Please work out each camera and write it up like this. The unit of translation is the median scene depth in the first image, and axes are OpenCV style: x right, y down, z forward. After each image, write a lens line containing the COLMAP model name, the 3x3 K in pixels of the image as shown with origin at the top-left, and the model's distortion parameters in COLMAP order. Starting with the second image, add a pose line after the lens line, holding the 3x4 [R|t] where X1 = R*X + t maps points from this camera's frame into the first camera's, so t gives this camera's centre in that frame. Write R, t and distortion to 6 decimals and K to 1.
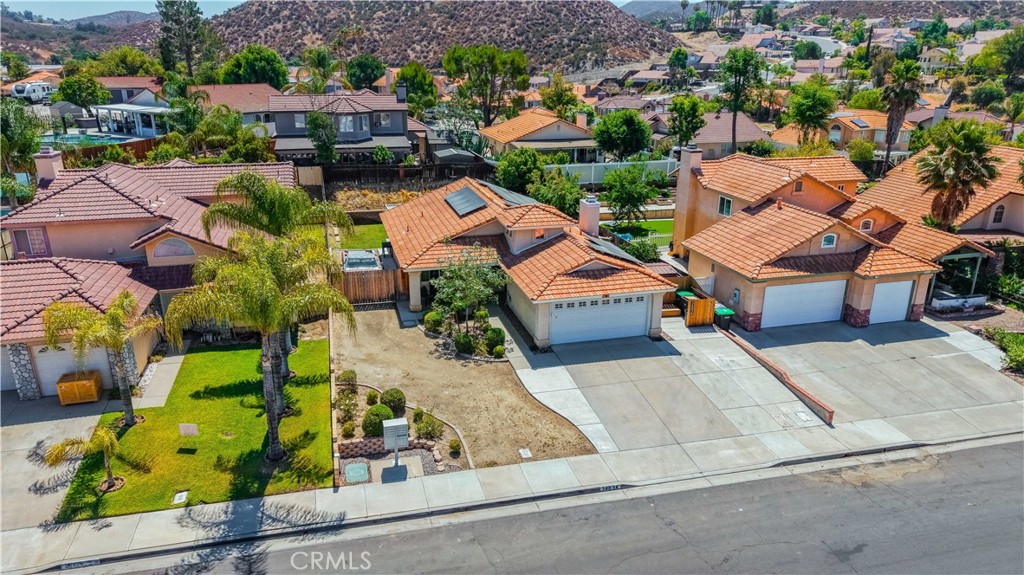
lens RADIAL K [[685.5, 0, 518.1], [0, 685.5, 288.9], [0, 0, 1]] dist [0.018673, -0.018461]
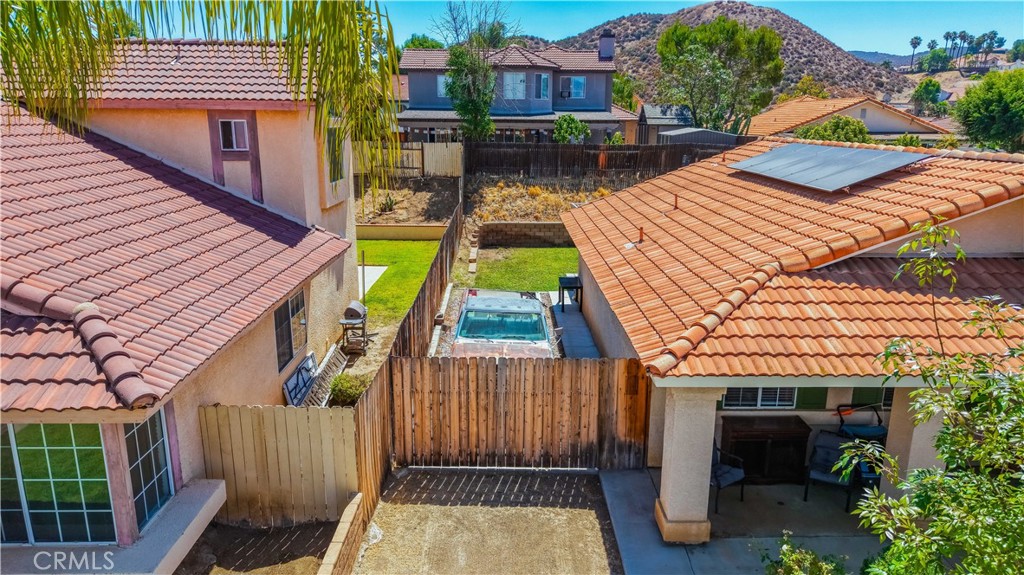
lens RADIAL K [[685.5, 0, 516.1], [0, 685.5, 296.5], [0, 0, 1]] dist [0.018673, -0.018461]
pose [[0.967631, 0.065651, -0.243681, -0.157911], [-0.082214, 0.994901, -0.058424, -0.037092], [0.238603, 0.076567, 0.968094, 0.761142]]
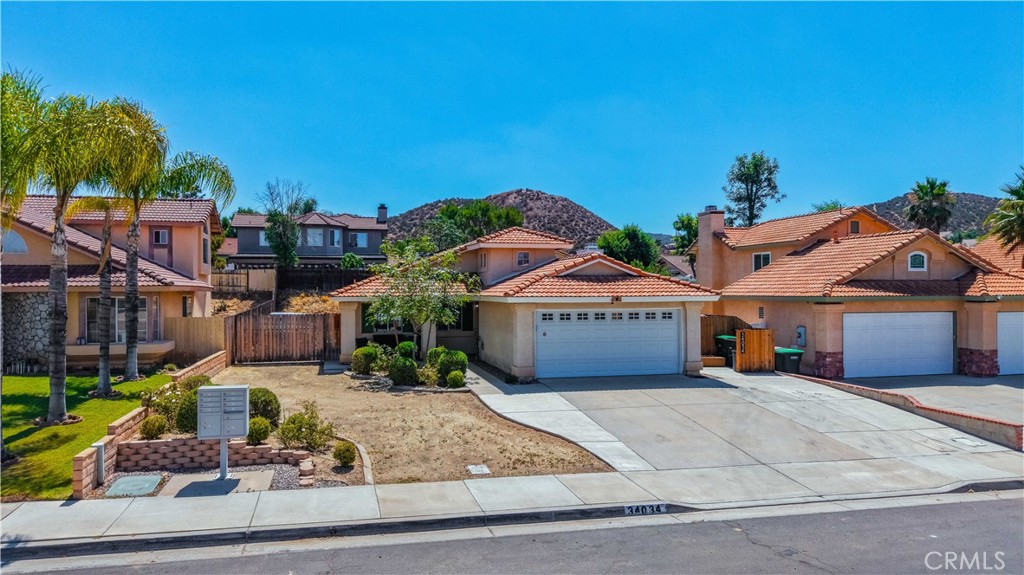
lens RADIAL K [[685.5, 0, 517.7], [0, 685.5, 289.6], [0, 0, 1]] dist [0.018673, -0.018461]
pose [[0.999931, -0.009814, -0.006424, 0.031876], [0.007251, 0.947694, -0.319099, 0.193834], [0.009220, 0.319030, 0.947700, 0.318897]]
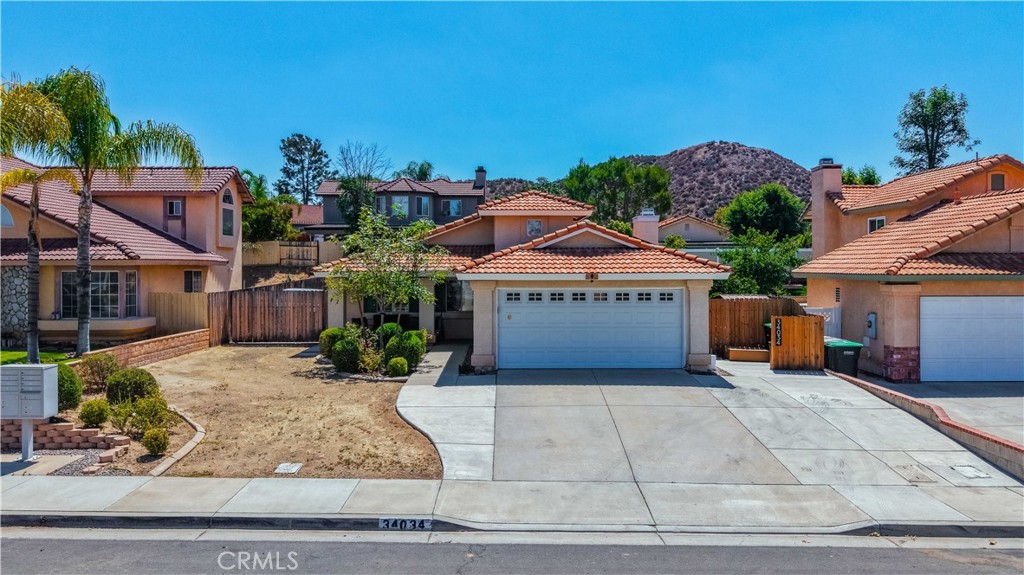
lens RADIAL K [[806.5, 0, 534.3], [0, 806.5, 271.2], [0, 0, 1]] dist [0.013809, -0.016464]
pose [[0.972558, -0.005273, -0.232601, 0.211340], [-0.067285, 0.950649, -0.302885, 0.187402], [0.222719, 0.310223, 0.924207, 0.339610]]
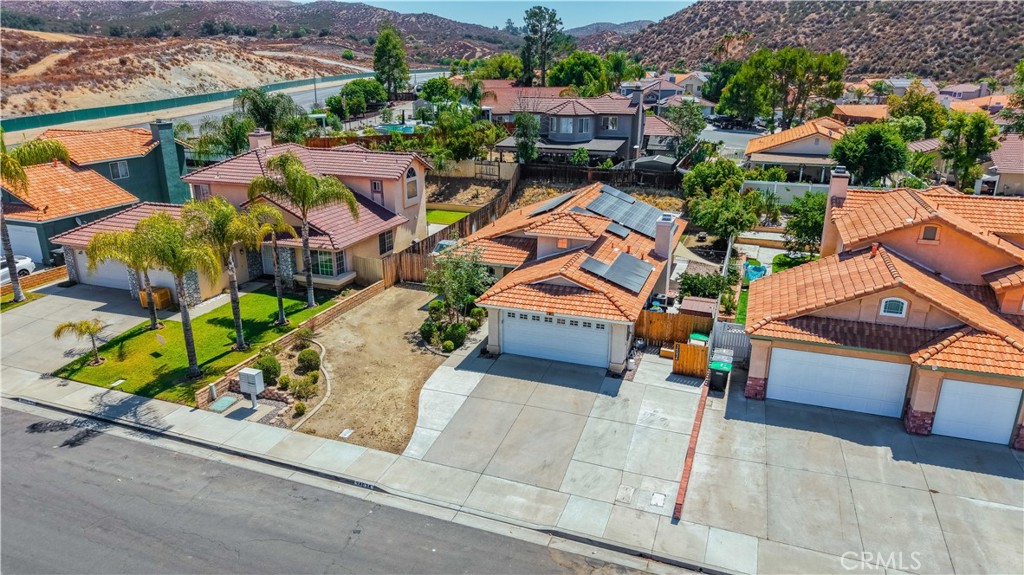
lens RADIAL K [[685.5, 0, 515.9], [0, 685.5, 293.2], [0, 0, 1]] dist [0.018673, -0.018461]
pose [[0.818915, 0.179028, -0.545277, 0.532334], [-0.180104, 0.982271, 0.052018, -0.051516], [0.544922, 0.055608, 0.836640, 0.171611]]
